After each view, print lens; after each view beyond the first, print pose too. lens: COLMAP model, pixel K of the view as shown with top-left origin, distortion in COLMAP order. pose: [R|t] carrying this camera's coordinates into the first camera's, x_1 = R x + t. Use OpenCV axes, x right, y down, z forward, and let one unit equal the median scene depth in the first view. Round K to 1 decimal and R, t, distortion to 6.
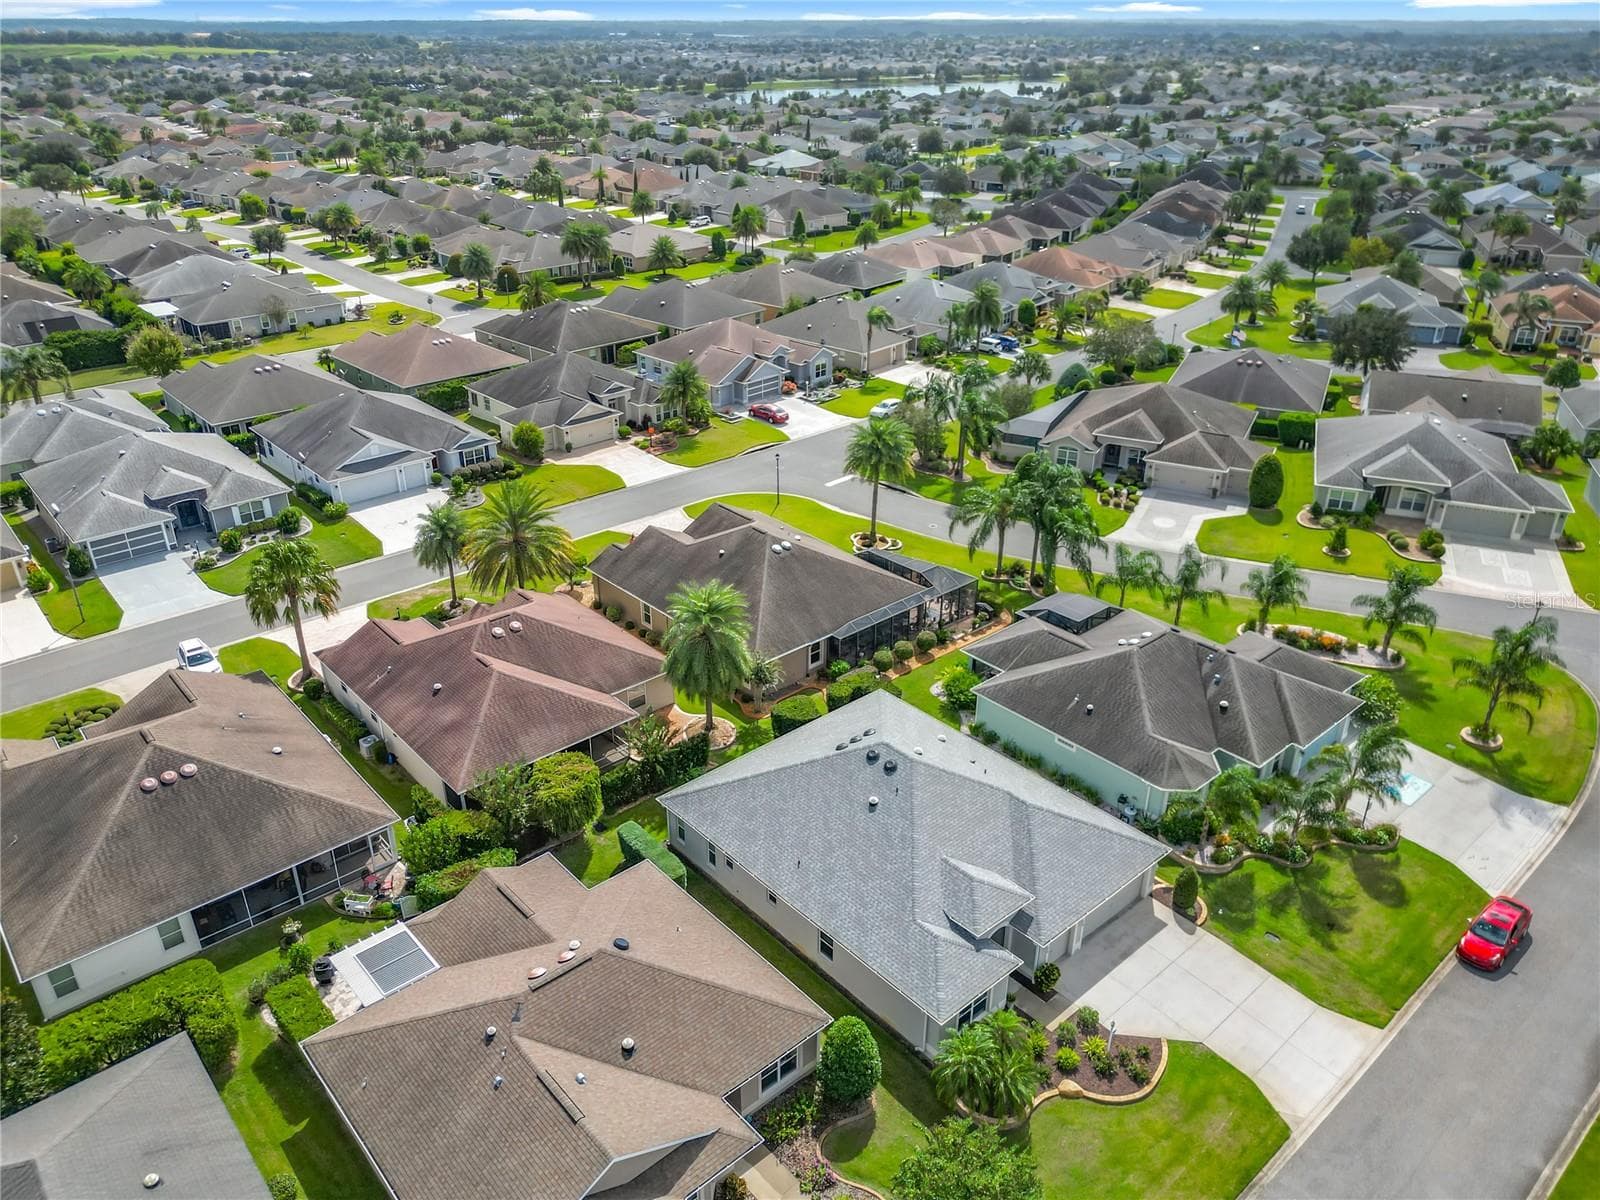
lens RADIAL K [[1147.0, 0, 798.6], [0, 1147.0, 593.9], [0, 0, 1]] dist [0.033109, -0.036461]
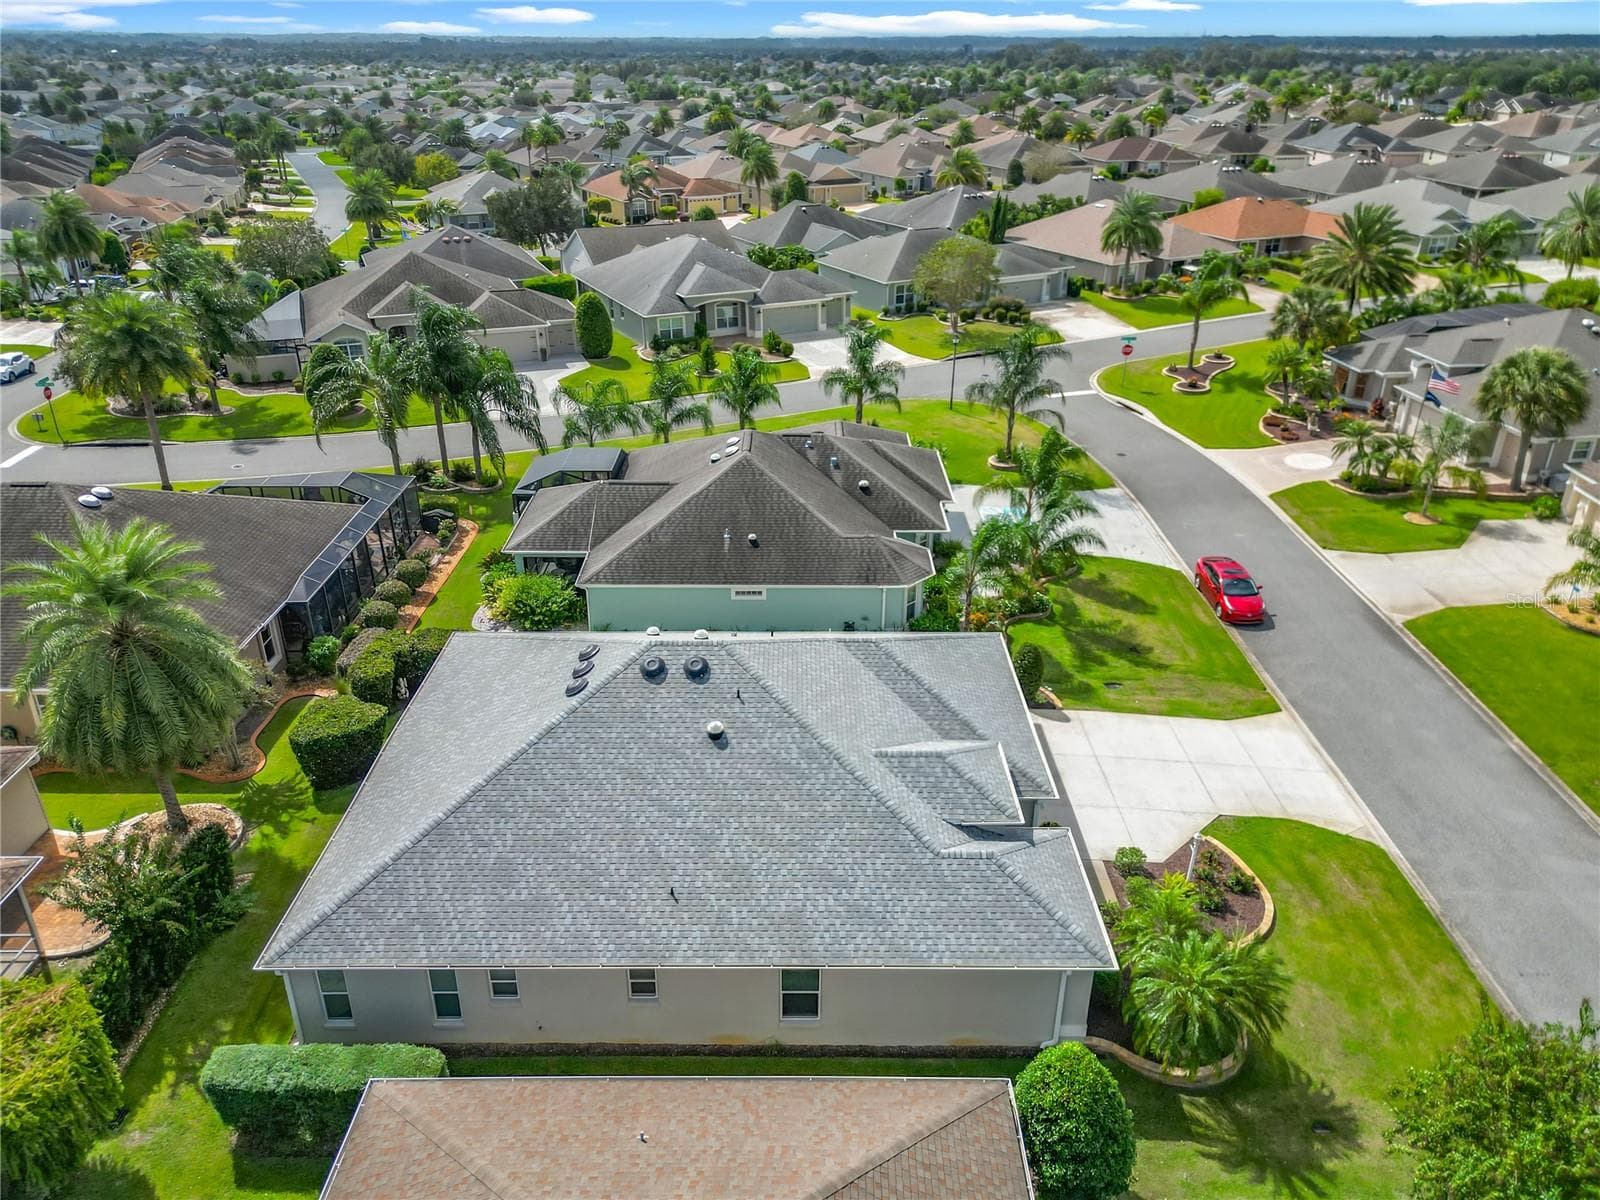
lens RADIAL K [[1147.0, 0, 795.4], [0, 1147.0, 577.6], [0, 0, 1]] dist [0.033109, -0.036461]
pose [[0.663258, -0.317565, 0.677673, -0.151257], [0.333348, 0.936080, 0.112399, 0.035555], [-0.670050, 0.151351, 0.726722, 0.321528]]
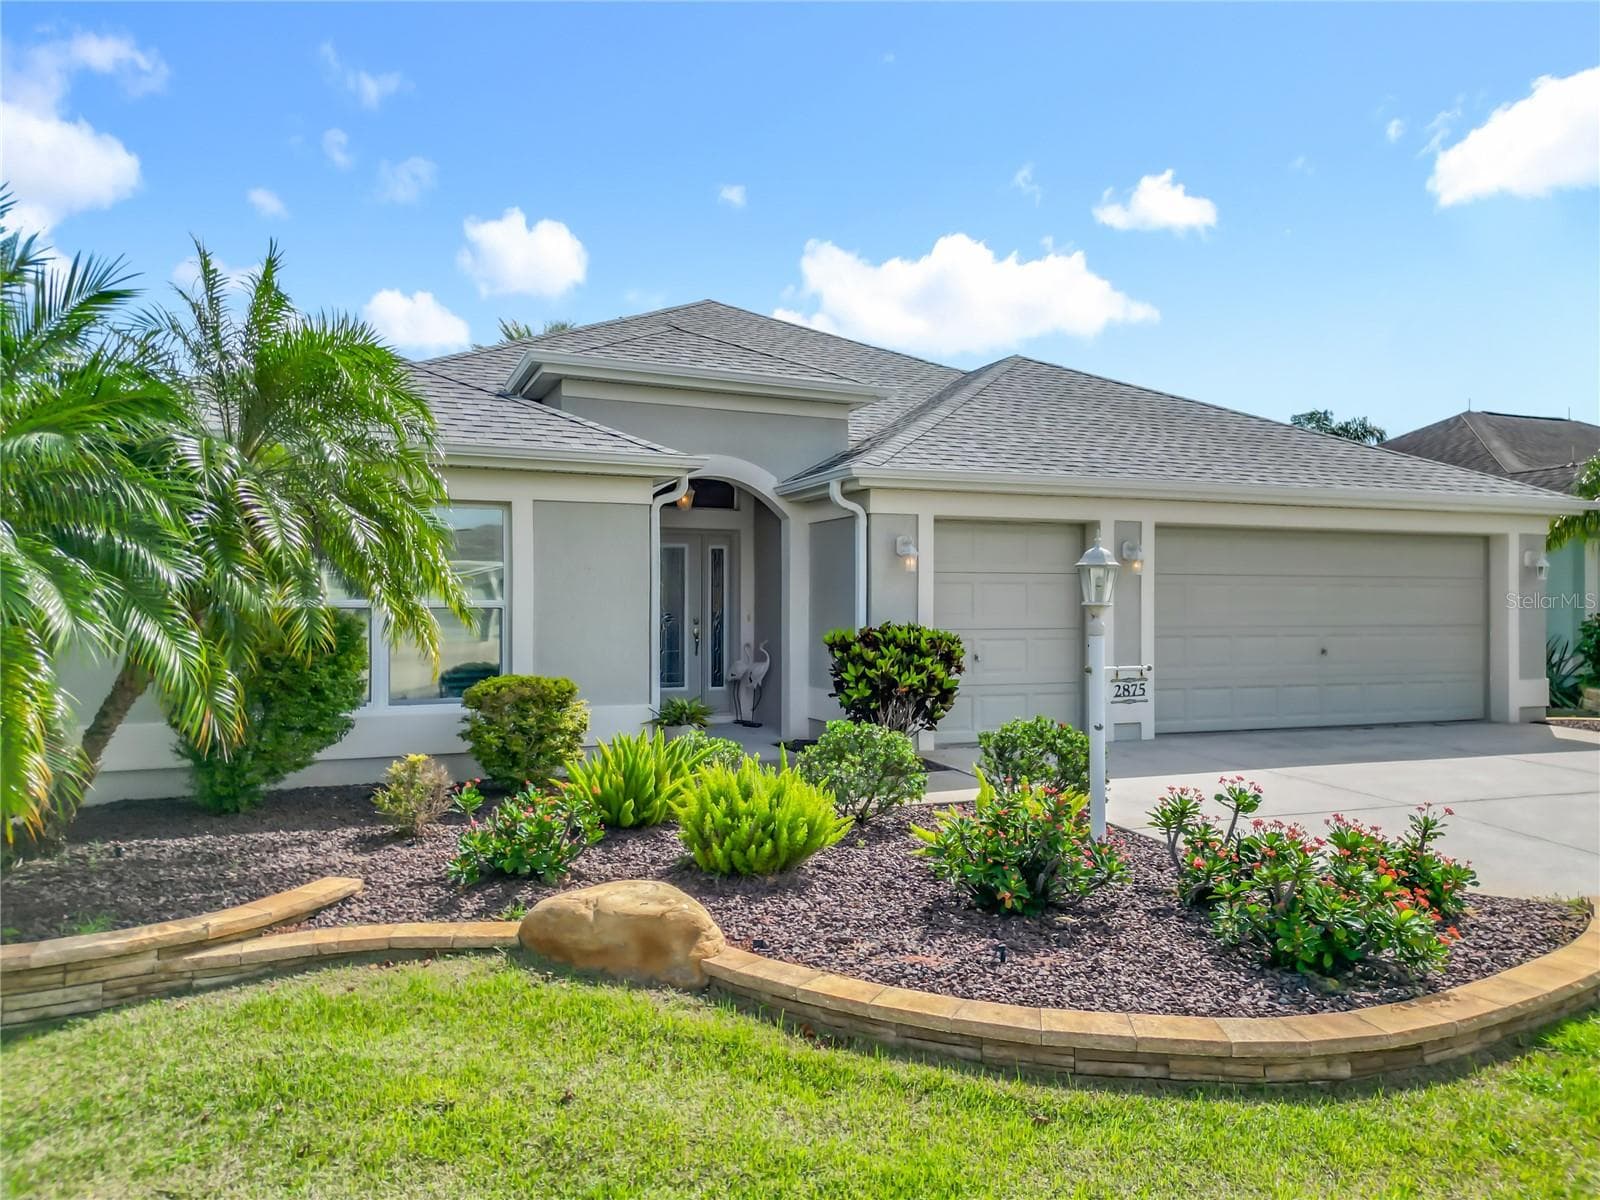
lens RADIAL K [[1147.0, 0, 785.4], [0, 1147.0, 580.9], [0, 0, 1]] dist [0.033109, -0.036461]
pose [[0.942172, -0.003986, -0.335107, 0.142282], [-0.151488, 0.886876, -0.436466, 0.219985], [0.298938, 0.461990, 0.834986, 0.440997]]
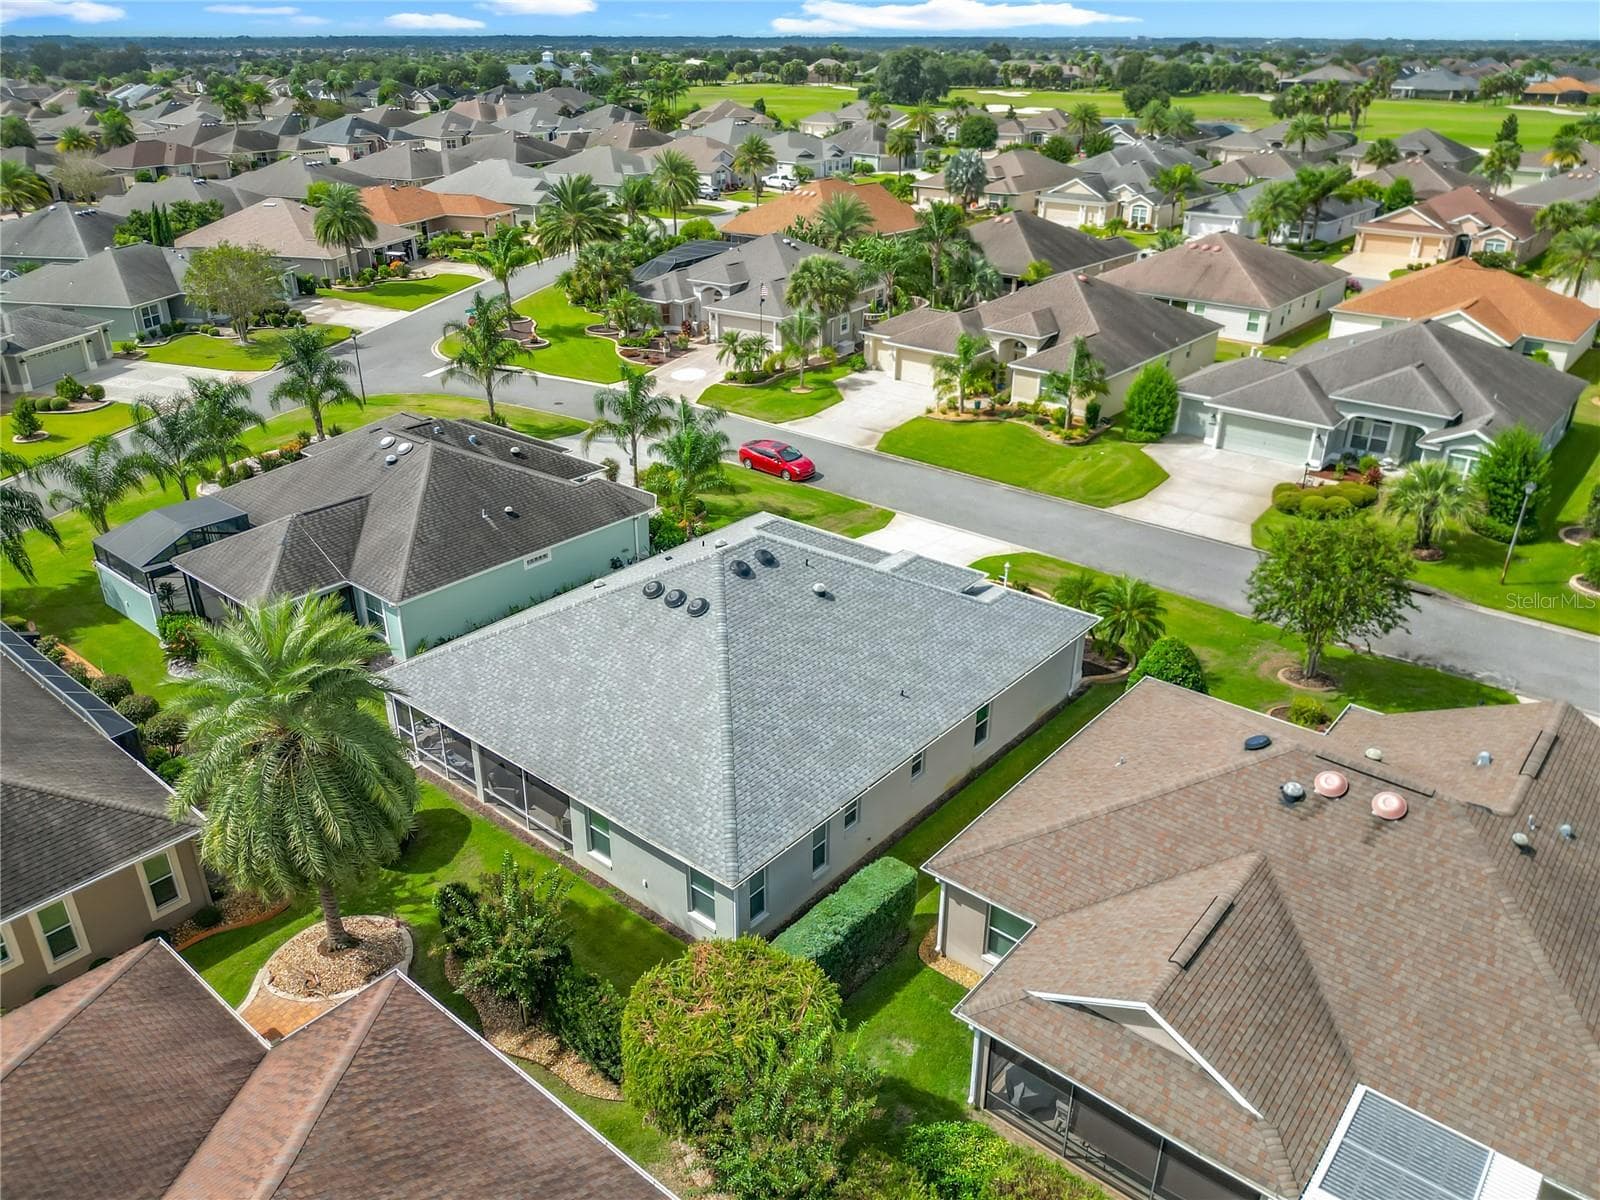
lens RADIAL K [[1164.7, 0, 786.4], [0, 1164.7, 595.7], [0, 0, 1]] dist [0.039735, -0.058475]
pose [[-0.139494, -0.427826, 0.893032, -0.320262], [0.440431, 0.780926, 0.442916, -0.077227], [-0.886883, 0.455103, 0.079494, 0.554931]]
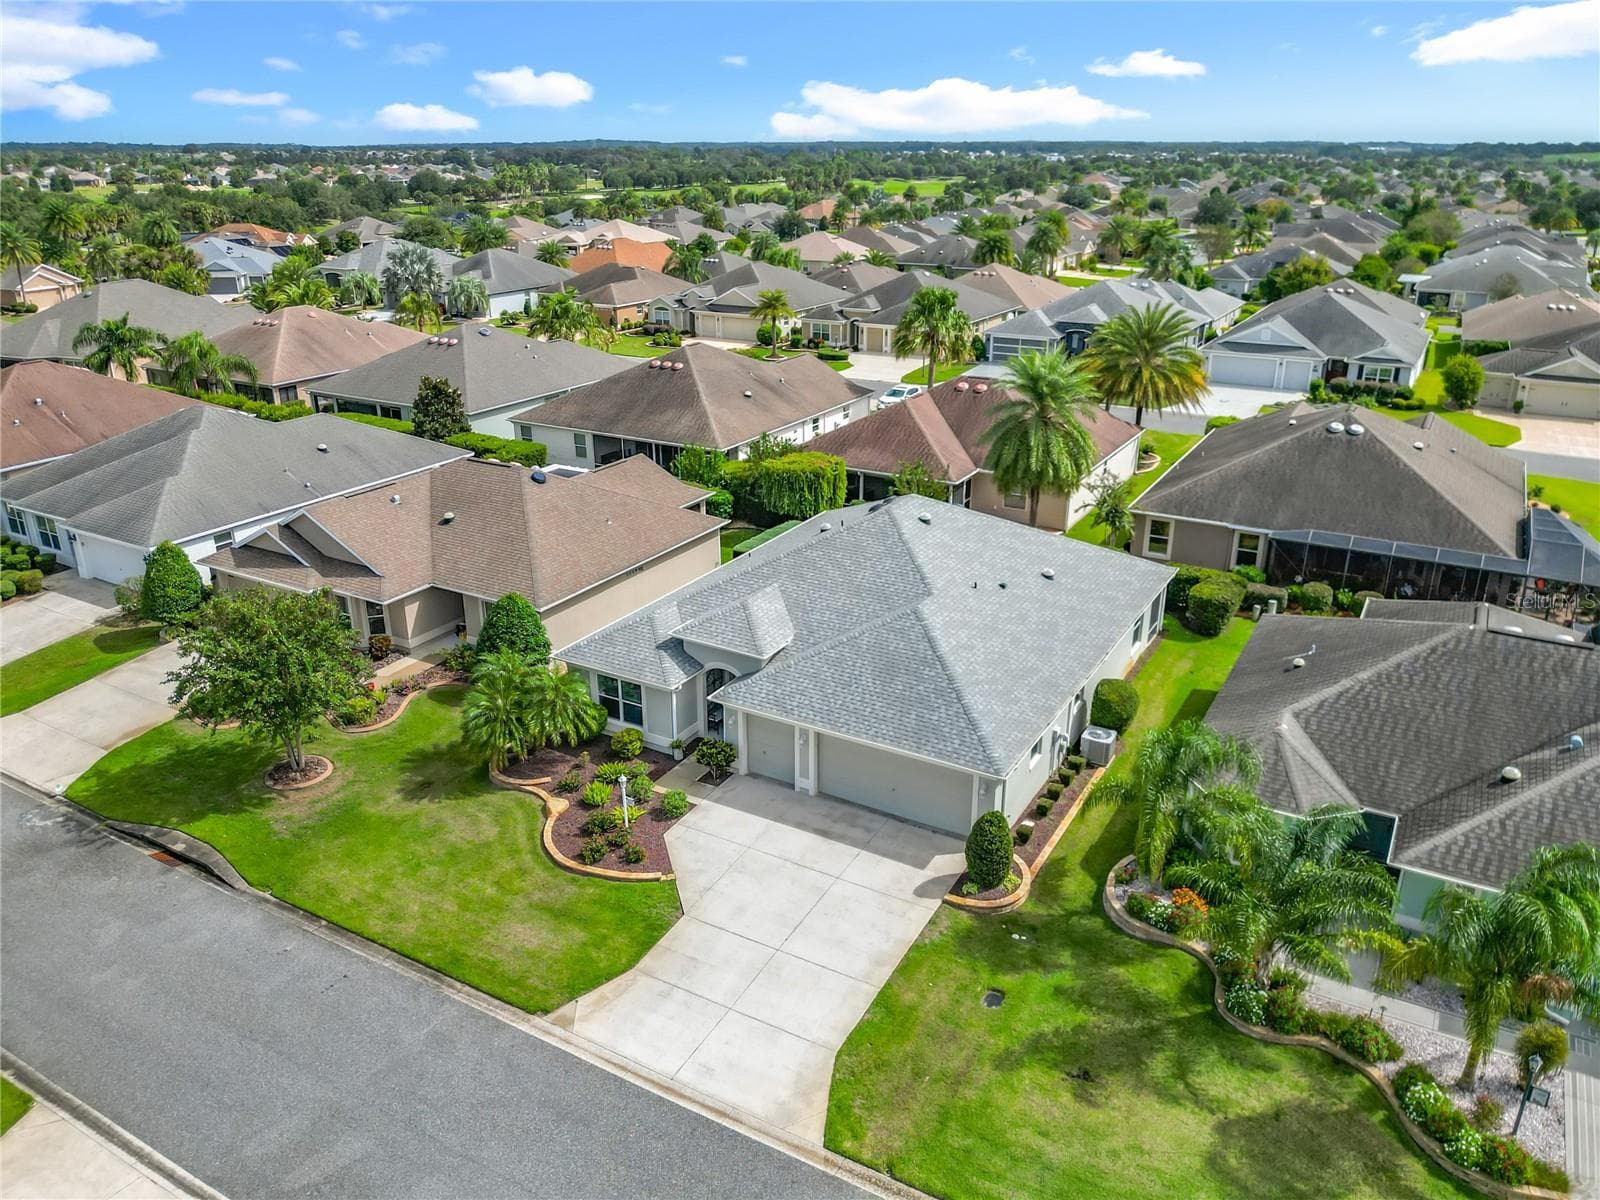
lens RADIAL K [[1164.7, 0, 798.5], [0, 1164.7, 598.1], [0, 0, 1]] dist [0.039735, -0.058475]
pose [[0.314726, 0.340419, -0.886037, 0.456864], [-0.419794, 0.887138, 0.191729, 0.044221], [0.851305, 0.311611, 0.422111, 0.378199]]
